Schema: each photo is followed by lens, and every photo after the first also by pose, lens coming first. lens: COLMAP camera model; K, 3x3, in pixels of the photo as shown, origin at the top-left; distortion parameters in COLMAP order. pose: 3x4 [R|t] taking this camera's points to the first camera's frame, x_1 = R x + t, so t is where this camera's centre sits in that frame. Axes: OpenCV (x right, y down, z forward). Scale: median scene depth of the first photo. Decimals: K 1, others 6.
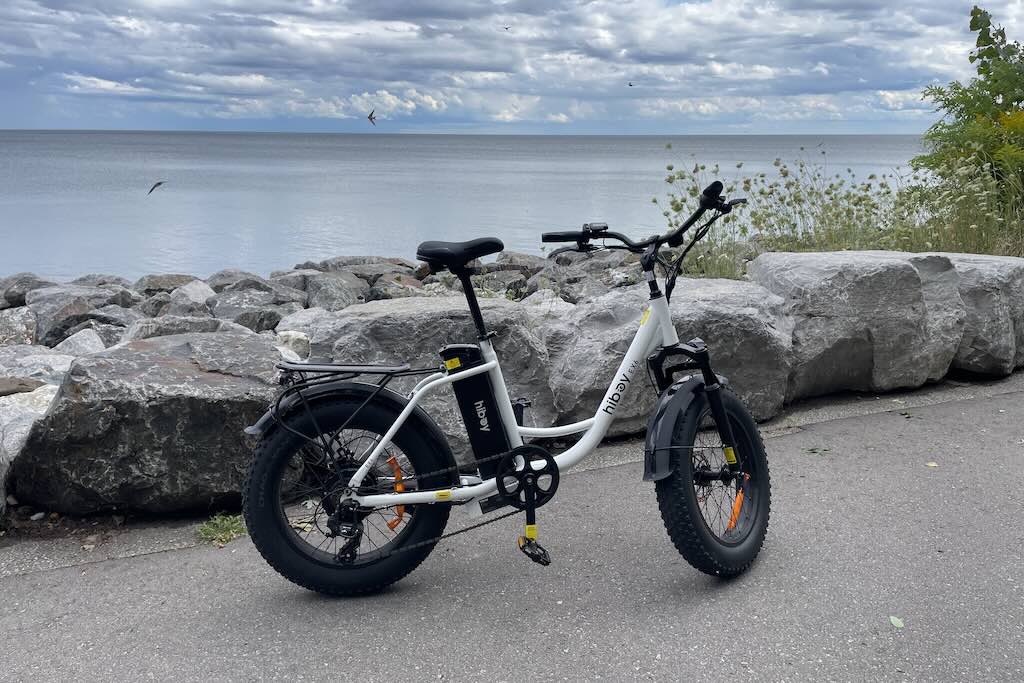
lens RADIAL K [[701.2, 0, 518.4], [0, 701.2, 337.9], [0, 0, 1]] dist [0.070097, -0.002599]
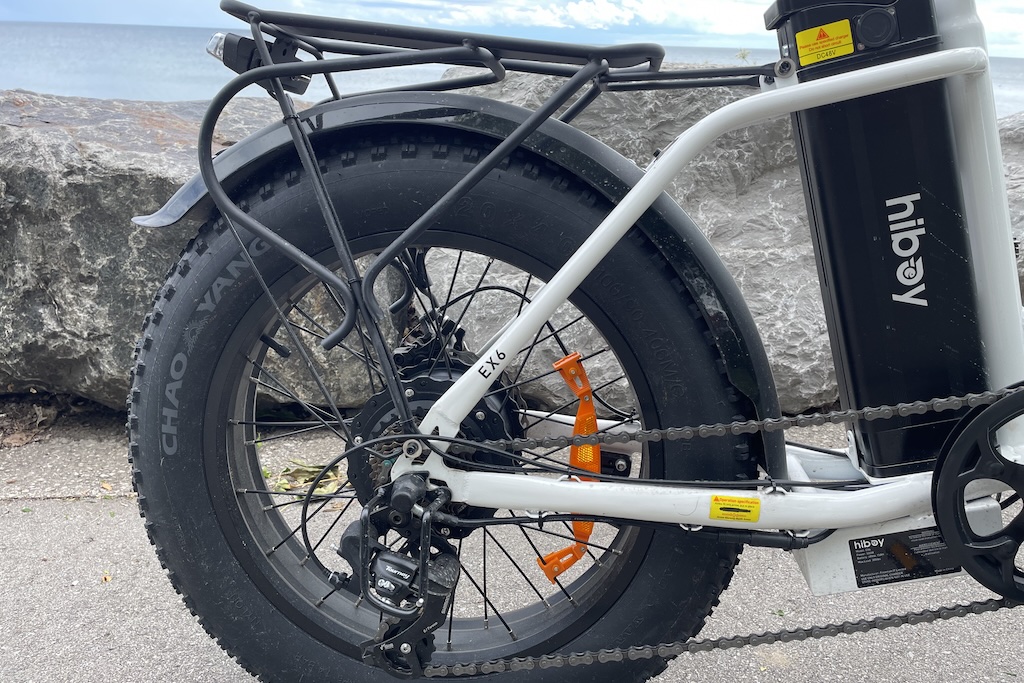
lens RADIAL K [[701.2, 0, 509.8], [0, 701.2, 331.6], [0, 0, 1]] dist [0.070097, -0.002599]
pose [[0.956628, 0.109723, -0.269860, -0.120712], [-0.081016, 0.990017, 0.115340, 0.122949], [0.279821, -0.088475, 0.955967, 0.685975]]
